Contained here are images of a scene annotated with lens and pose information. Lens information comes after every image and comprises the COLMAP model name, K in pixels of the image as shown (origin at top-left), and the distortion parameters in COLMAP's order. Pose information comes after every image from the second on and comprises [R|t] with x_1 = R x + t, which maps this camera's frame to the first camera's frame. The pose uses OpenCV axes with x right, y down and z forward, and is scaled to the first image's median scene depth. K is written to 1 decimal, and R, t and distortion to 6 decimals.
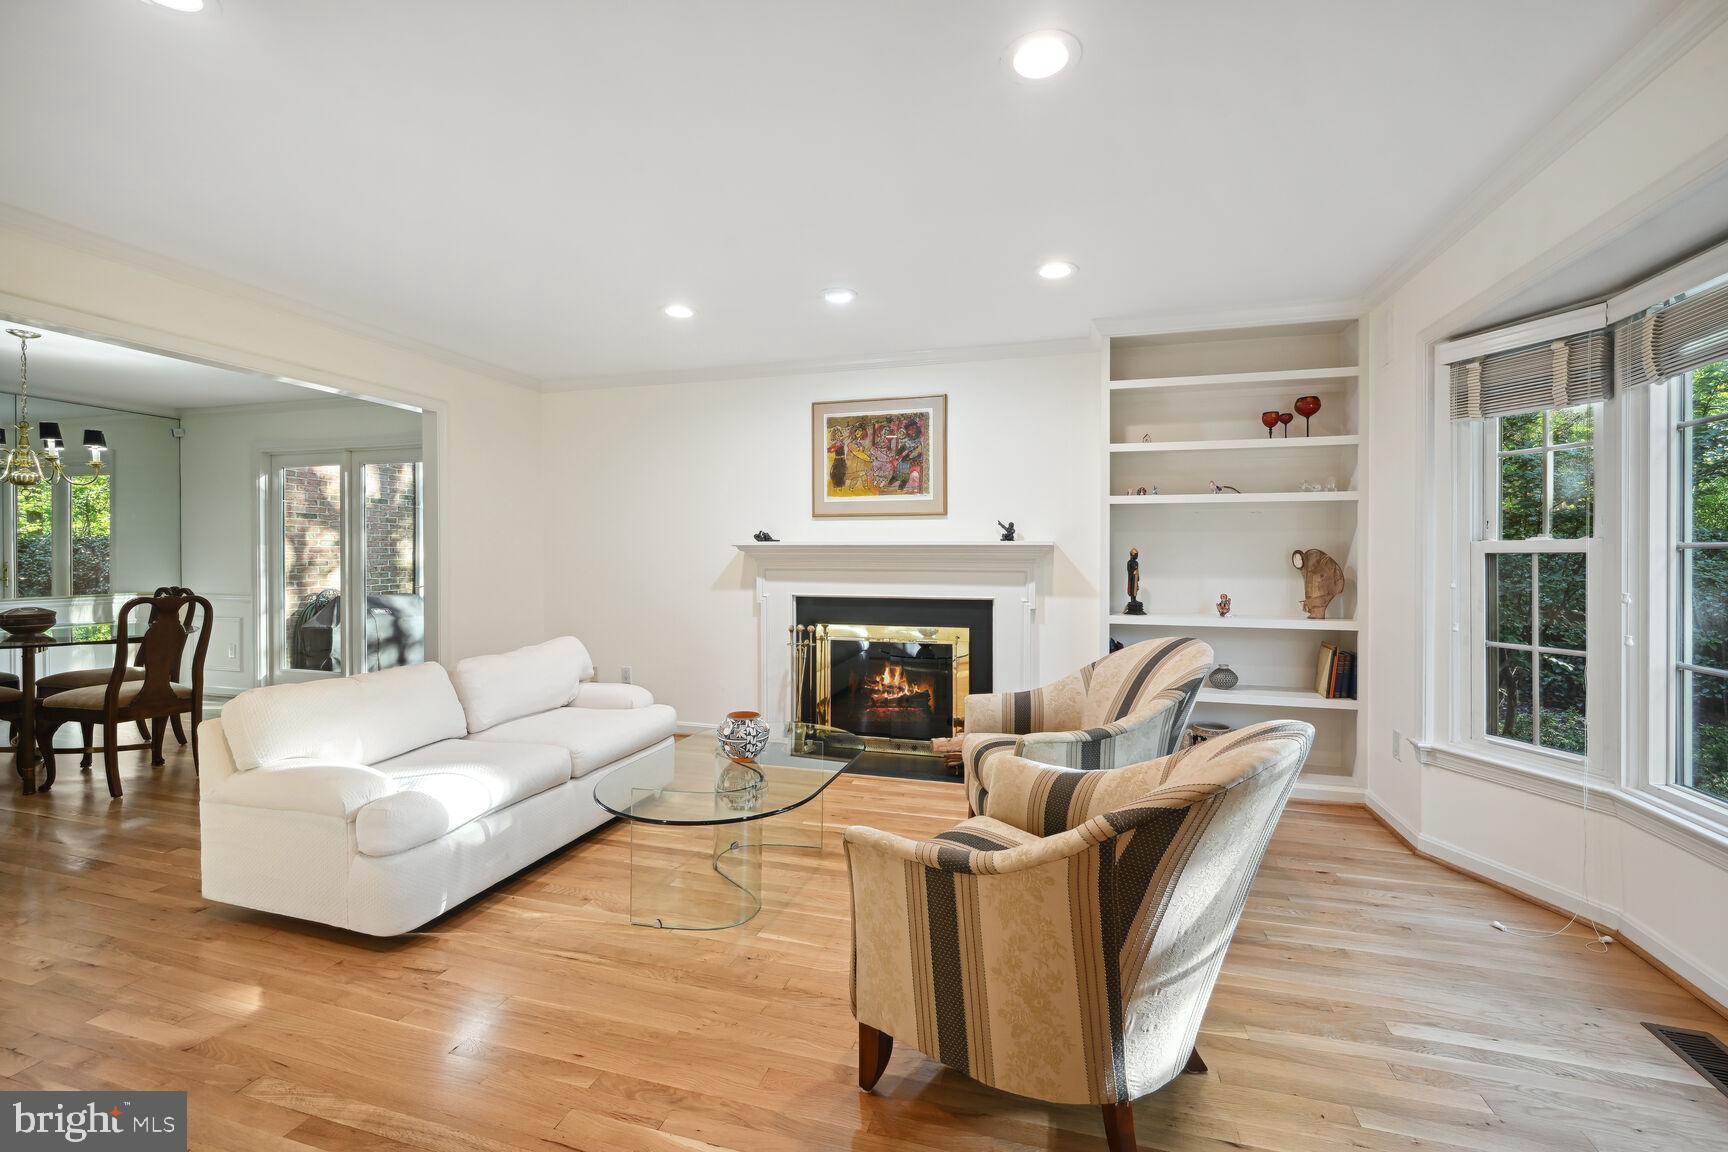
lens RADIAL K [[702.8, 0, 865.8], [0, 702.8, 574.2], [0, 0, 1]] dist [-0.006809, 0.001456]
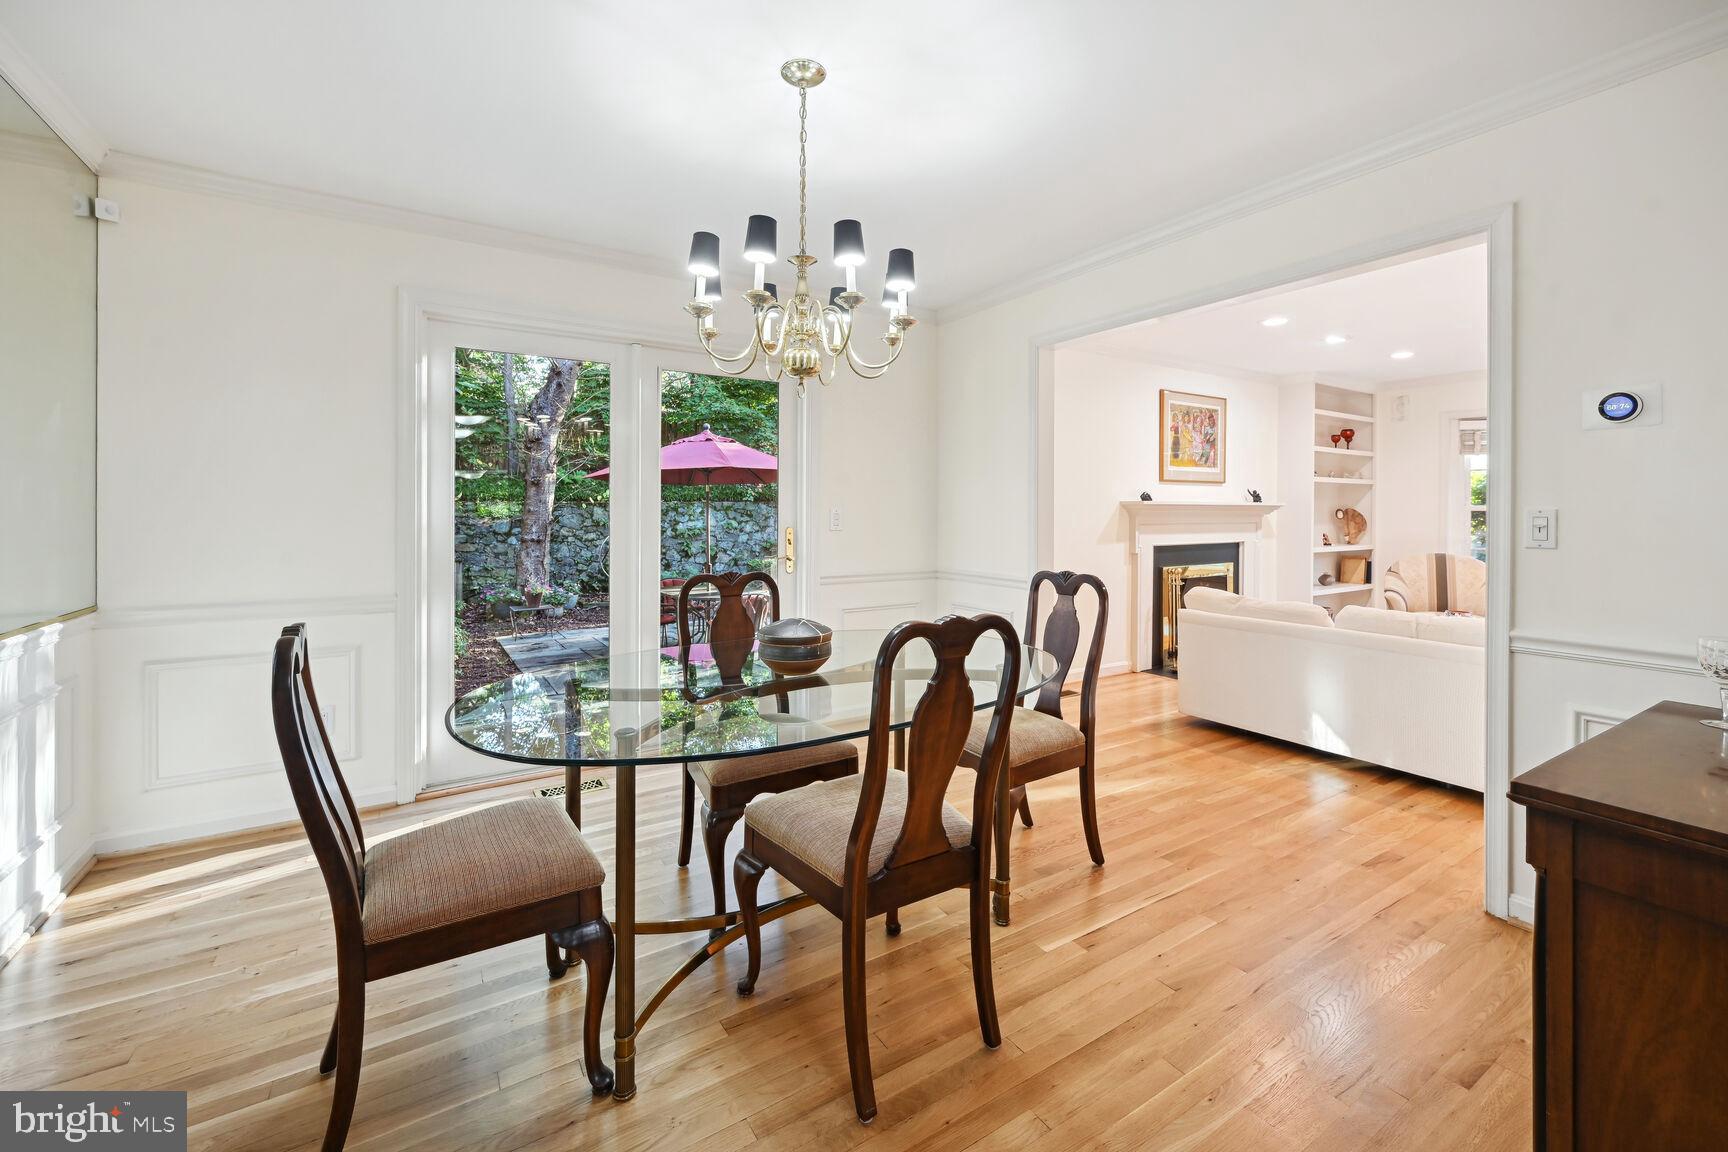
lens RADIAL K [[702.8, 0, 880.2], [0, 702.8, 535.5], [0, 0, 1]] dist [-0.006809, 0.001456]
pose [[0.658940, -0.033289, 0.751459, -1.396734], [0.016467, 0.999419, 0.029834, -0.033398], [-0.752016, -0.007284, 0.659105, 0.583927]]
